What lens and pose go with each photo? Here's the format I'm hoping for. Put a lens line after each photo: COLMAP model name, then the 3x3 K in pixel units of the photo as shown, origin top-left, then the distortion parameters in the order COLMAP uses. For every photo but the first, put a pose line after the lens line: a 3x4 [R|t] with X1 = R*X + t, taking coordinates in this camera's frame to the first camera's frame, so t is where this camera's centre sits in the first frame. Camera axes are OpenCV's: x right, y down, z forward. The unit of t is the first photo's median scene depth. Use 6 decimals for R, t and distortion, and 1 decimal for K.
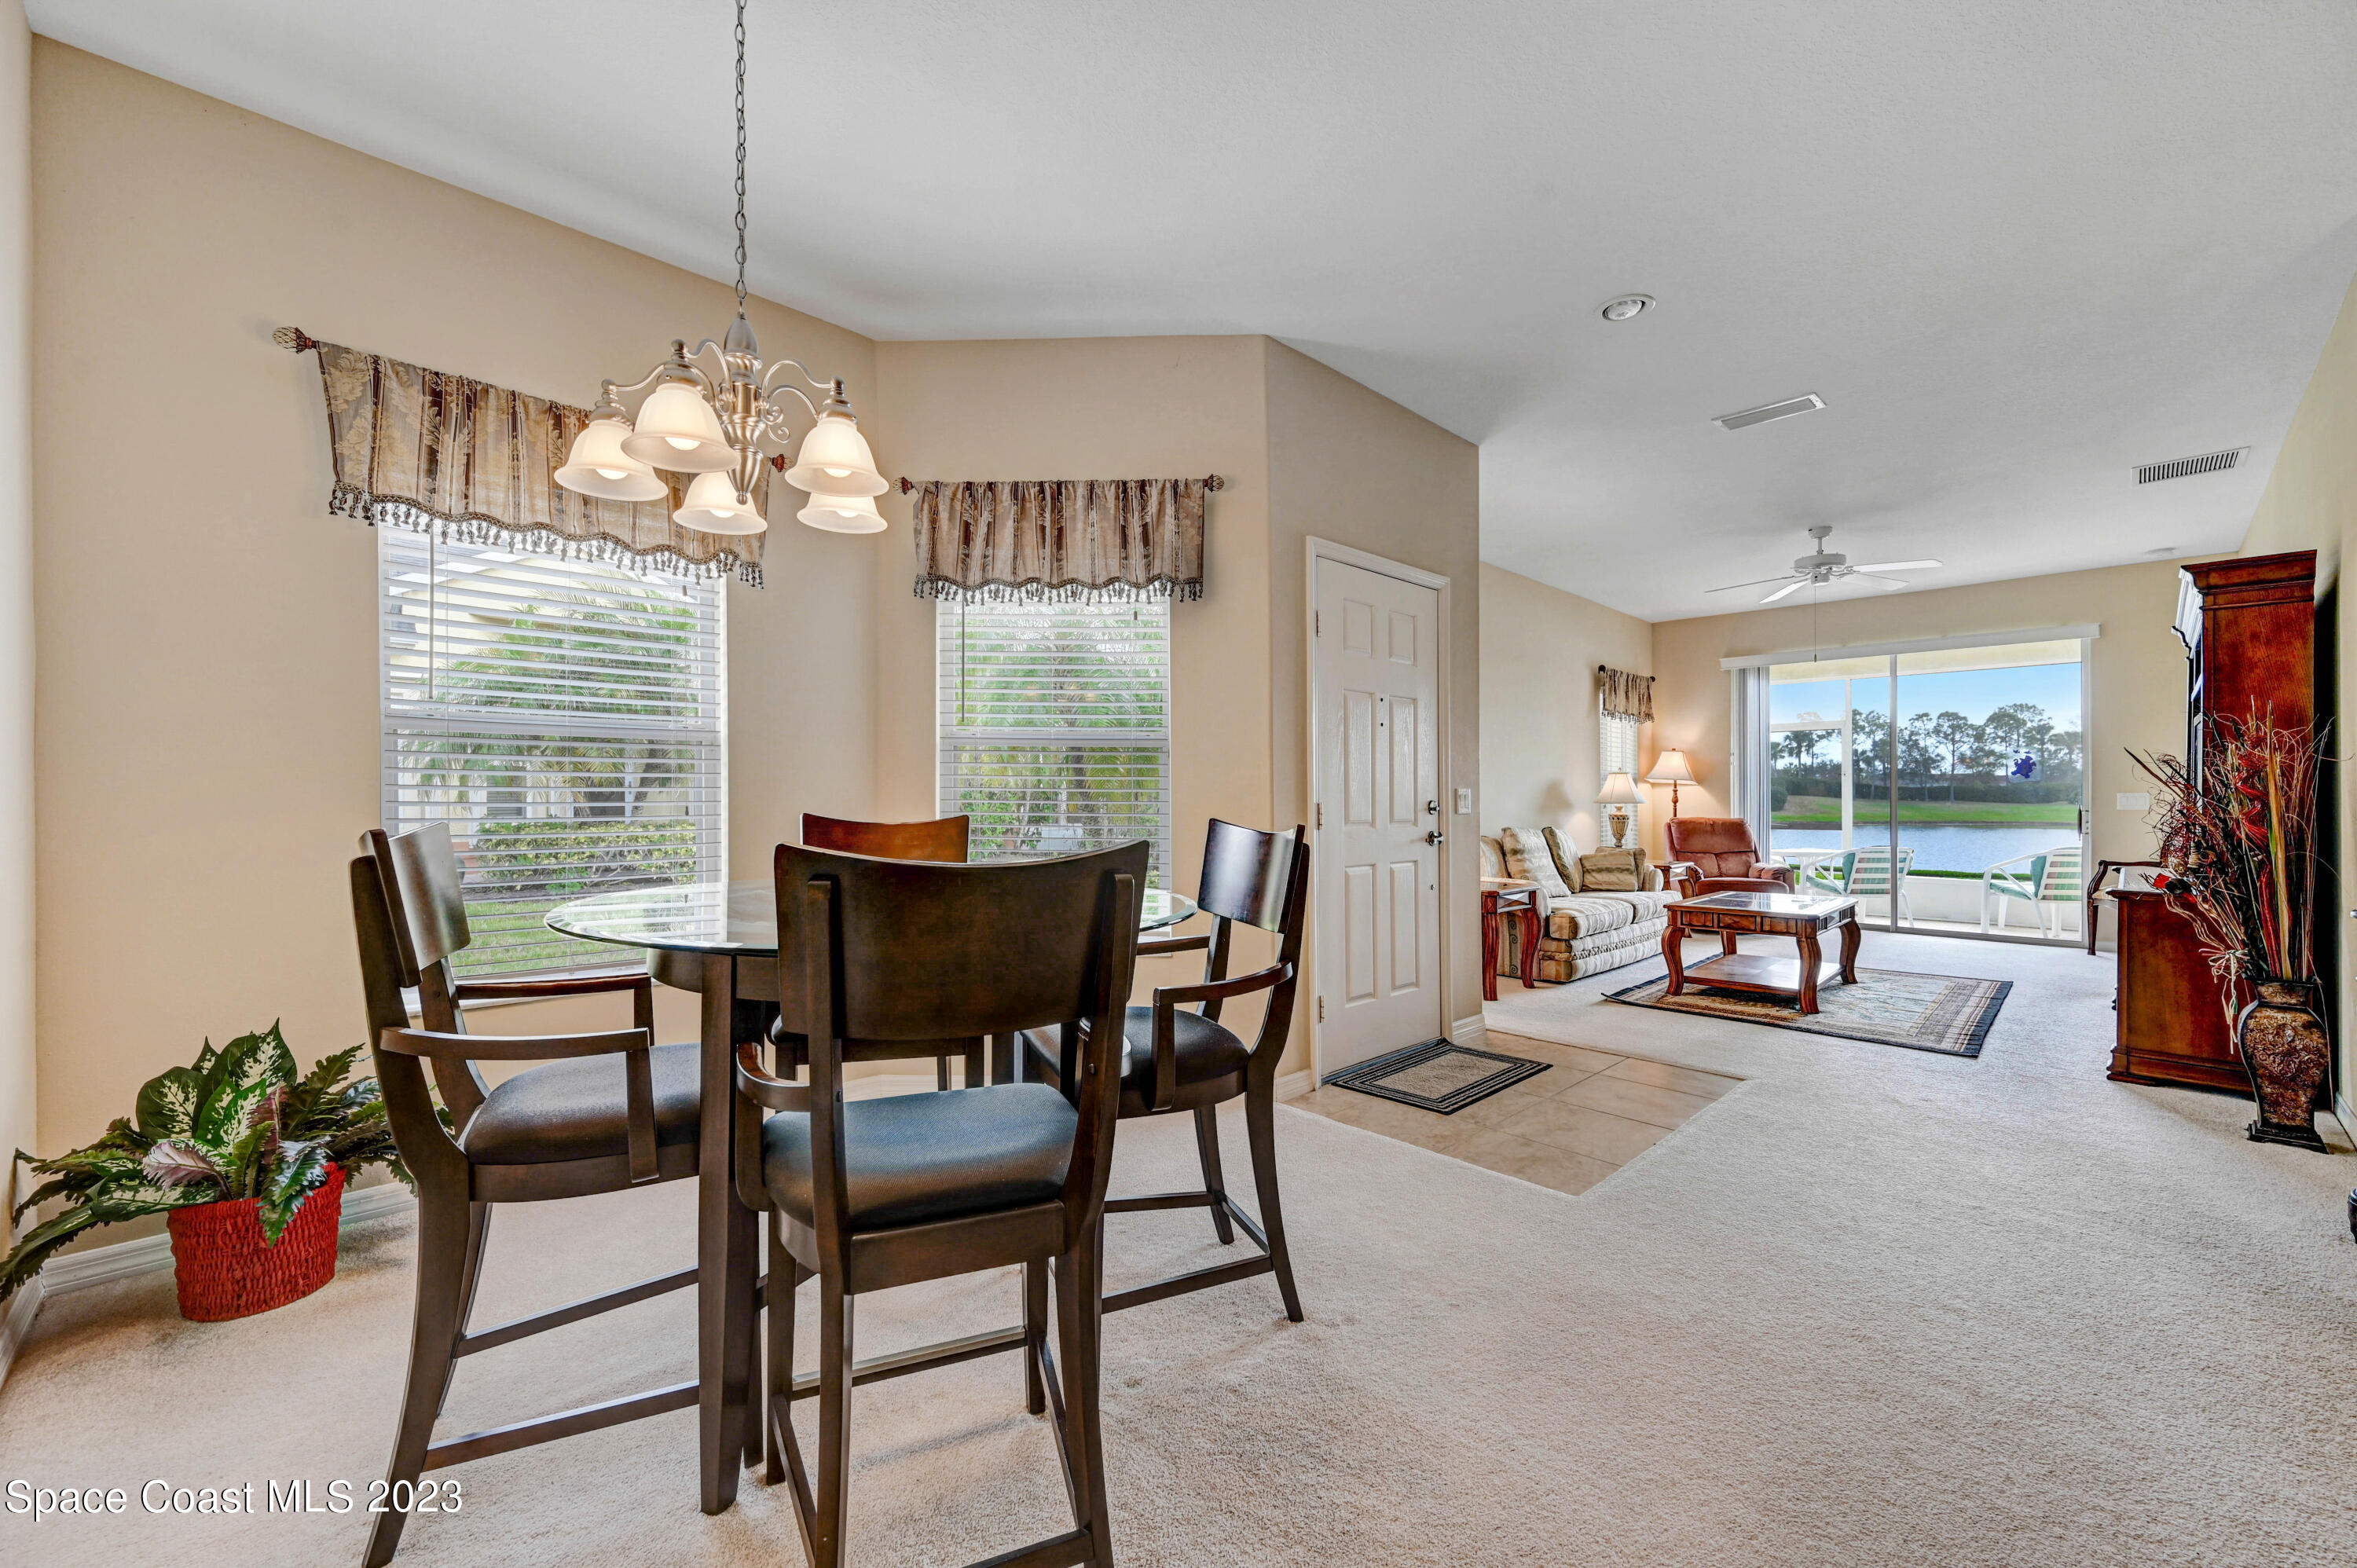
lens RADIAL K [[946.3, 0, 1214.8], [0, 946.3, 810.9], [0, 0, 1]] dist [-0.001963, 0.000537]
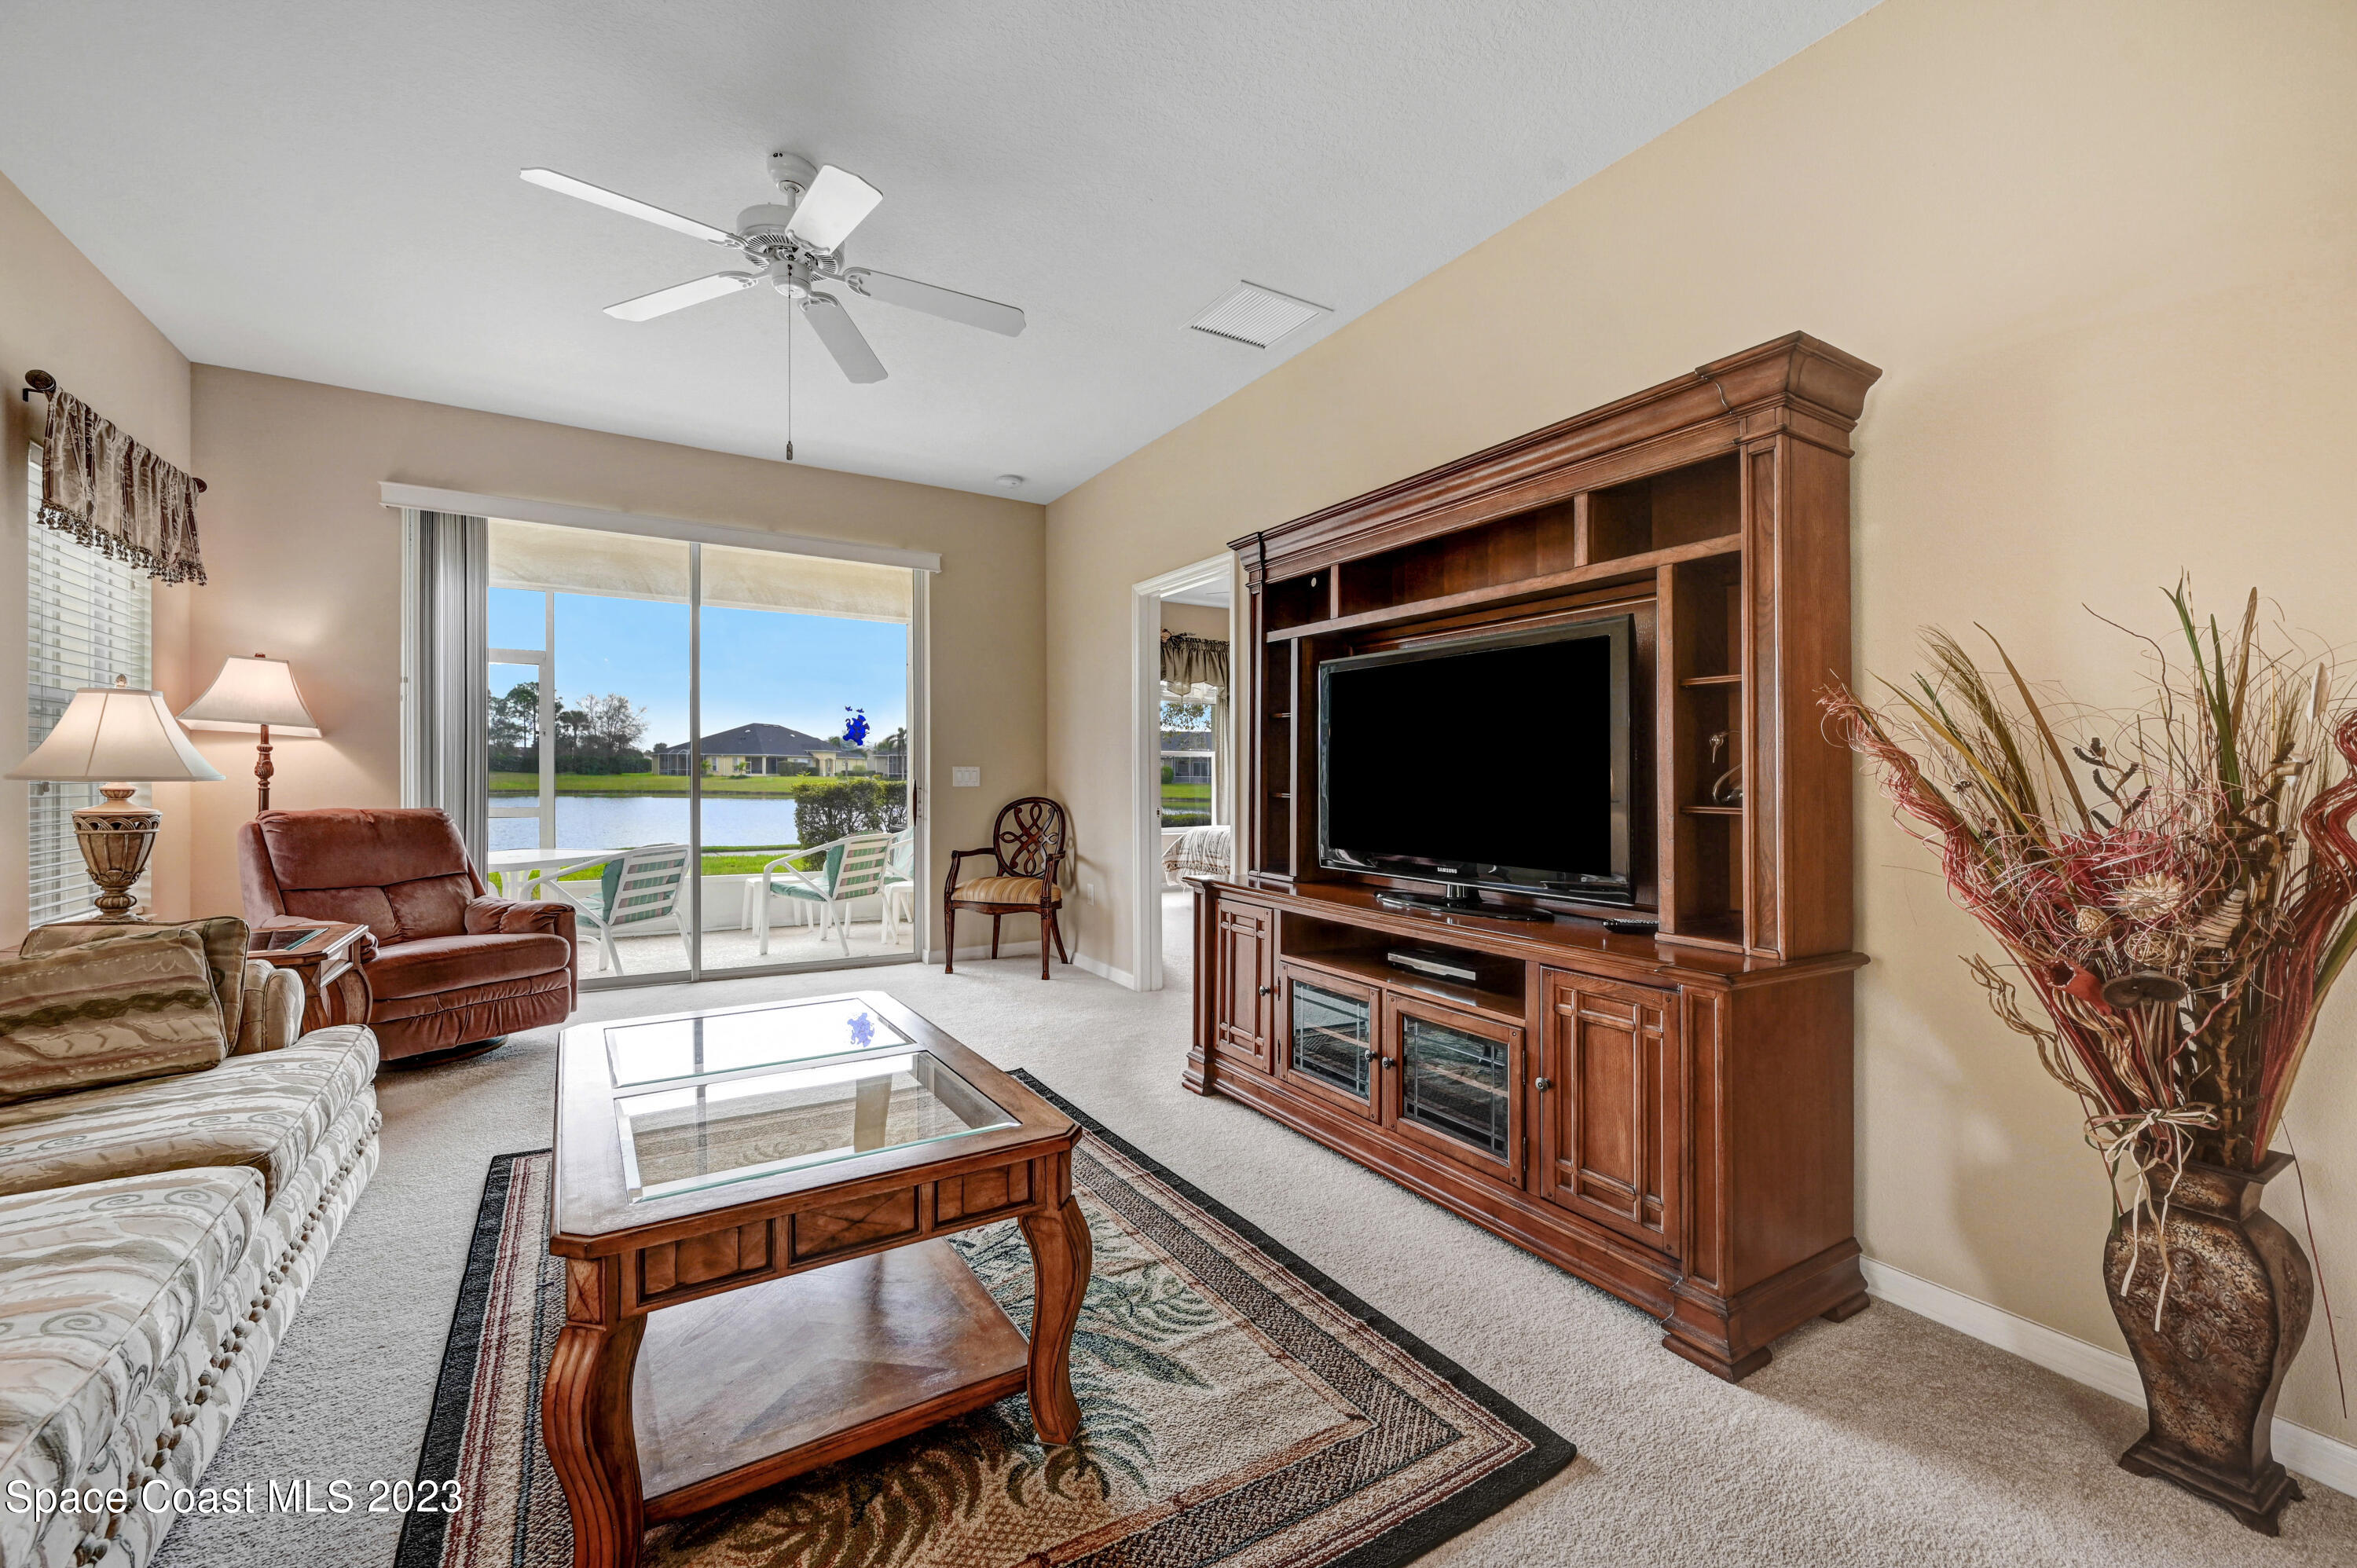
lens RADIAL K [[946.3, 0, 1165.6], [0, 946.3, 763.7], [0, 0, 1]] dist [-0.001963, 0.000537]
pose [[0.272425, 0.013530, 0.962082, 0.193493], [0.003826, 0.999878, -0.015145, -0.006472], [-0.962169, 0.007807, 0.272340, 0.518496]]
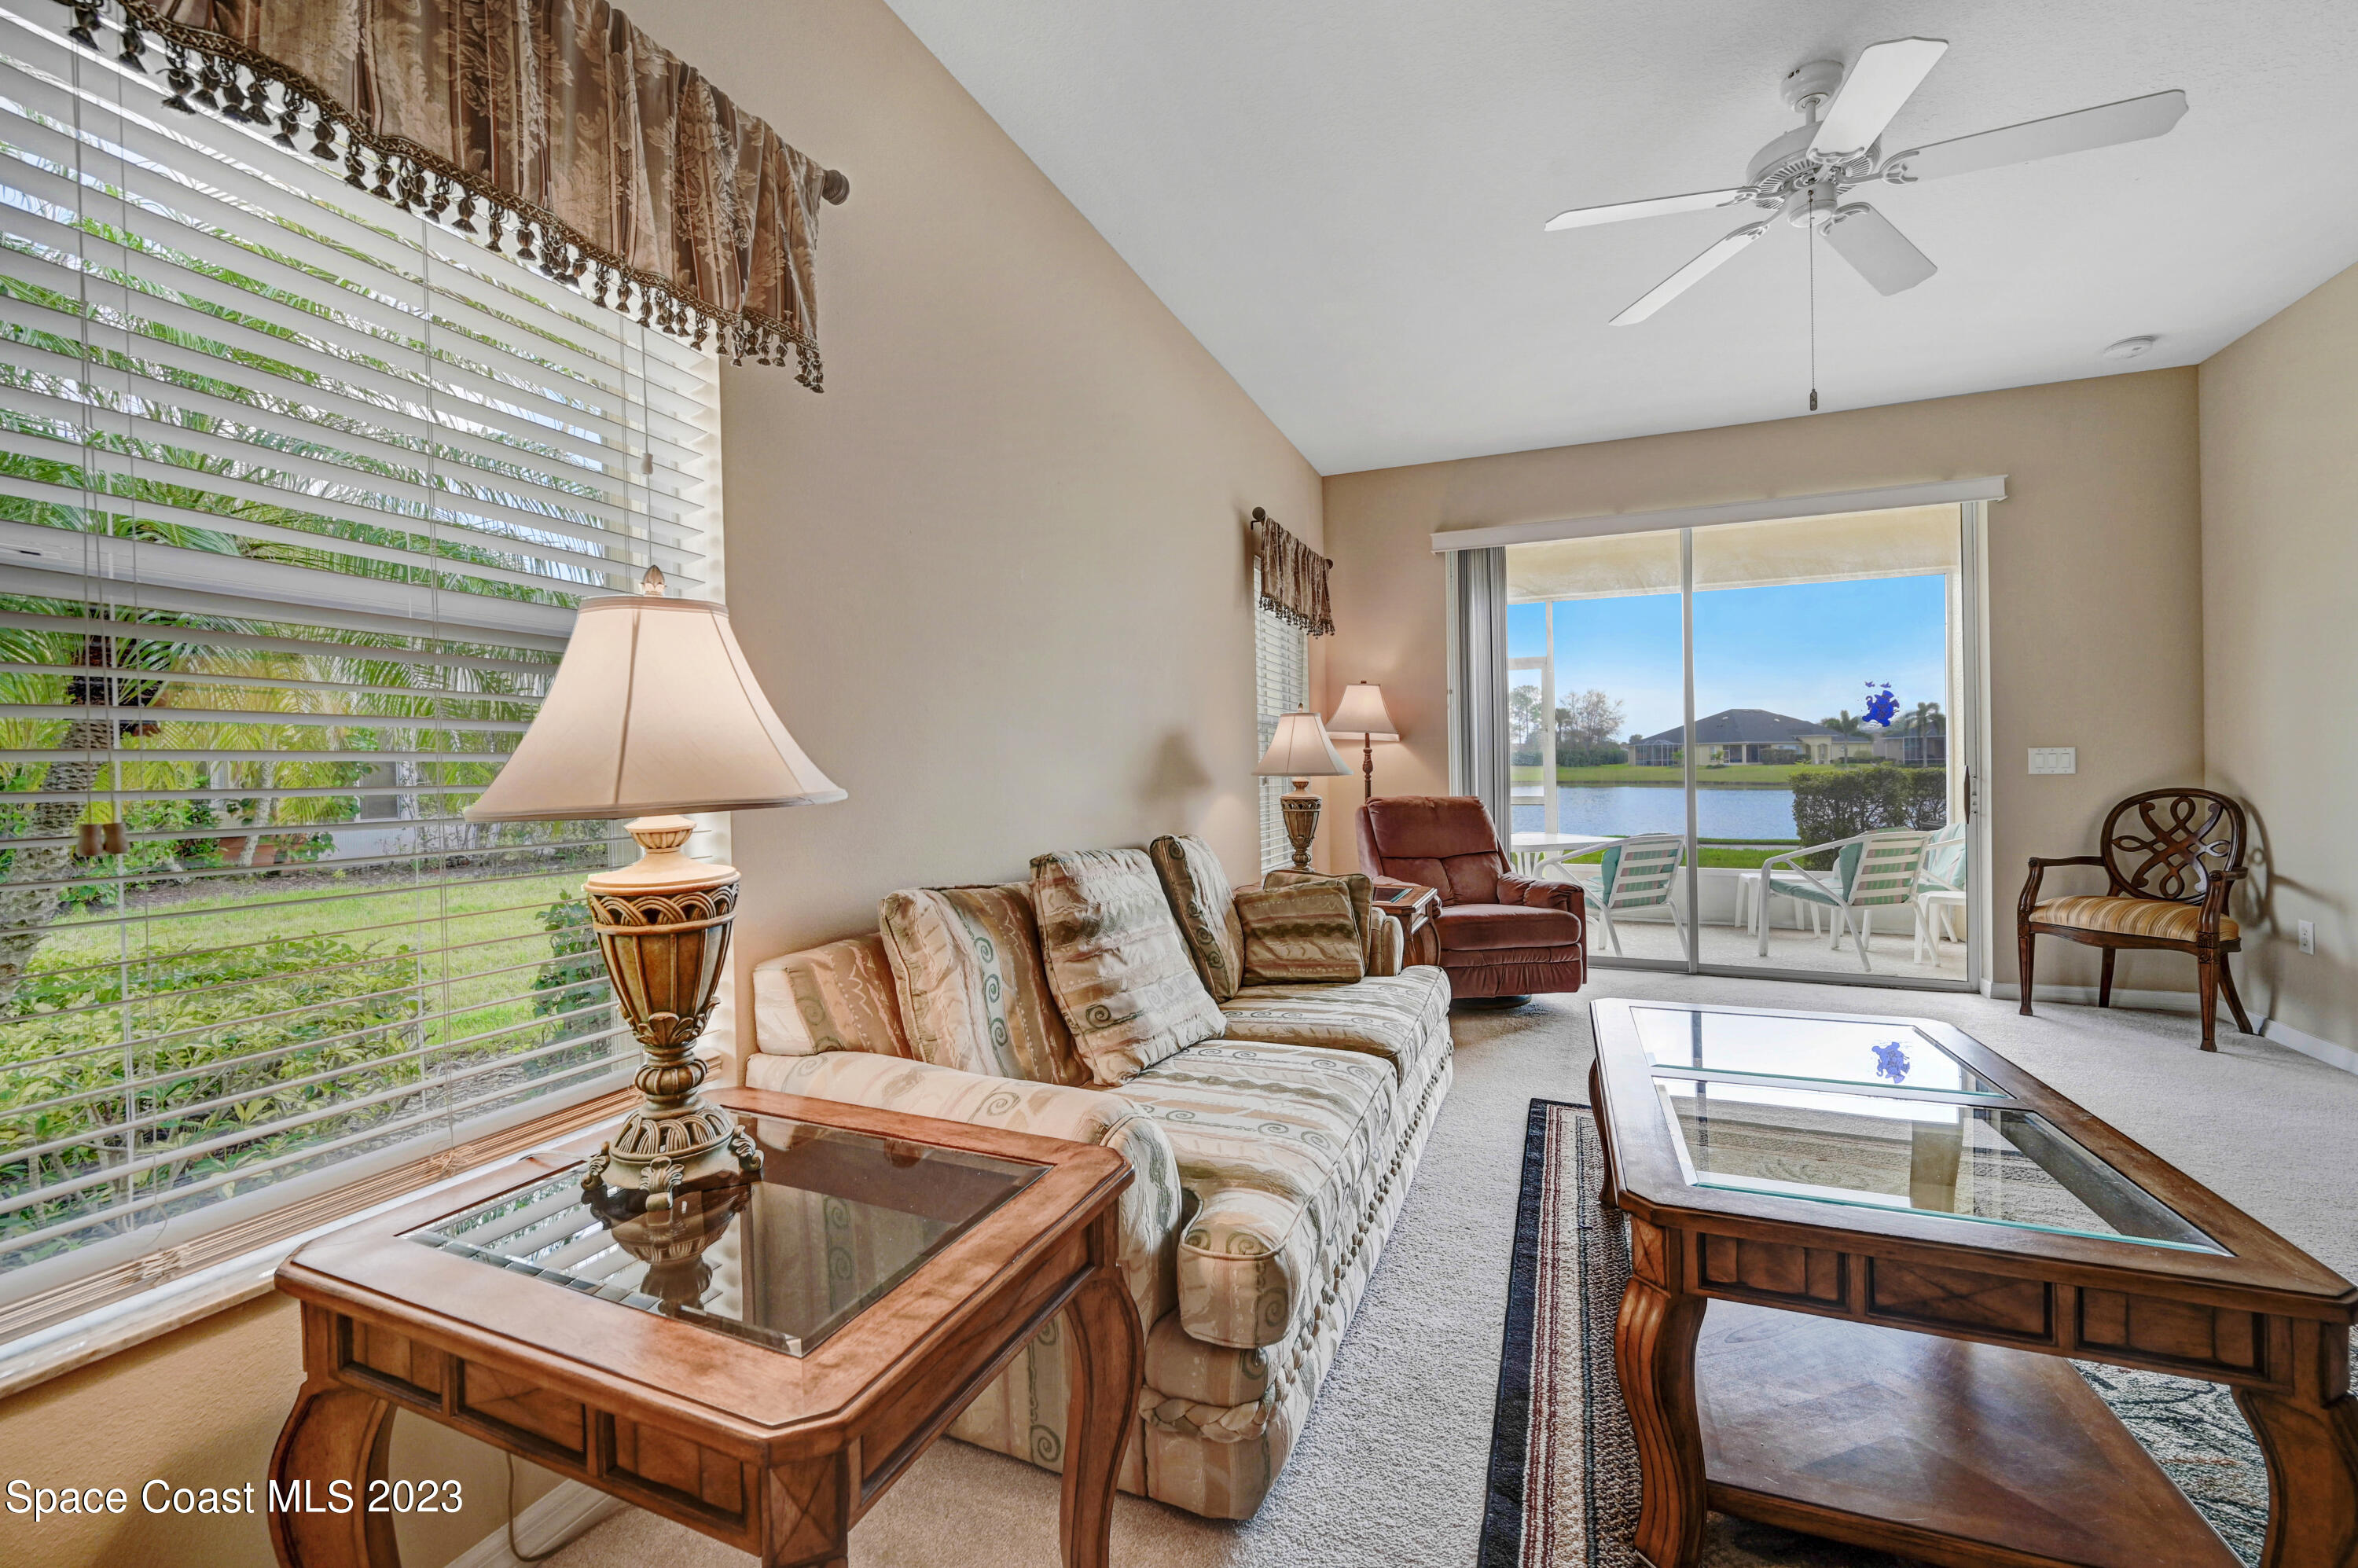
lens RADIAL K [[946.7, 0, 1191.1], [0, 946.7, 779.3], [0, 0, 1]] dist [-0.001963, 0.000537]
pose [[0.934118, -0.016211, 0.356596, 0.186210], [0.016959, 0.999856, 0.001029, -0.006569], [-0.356562, 0.005087, 0.934258, 0.527073]]
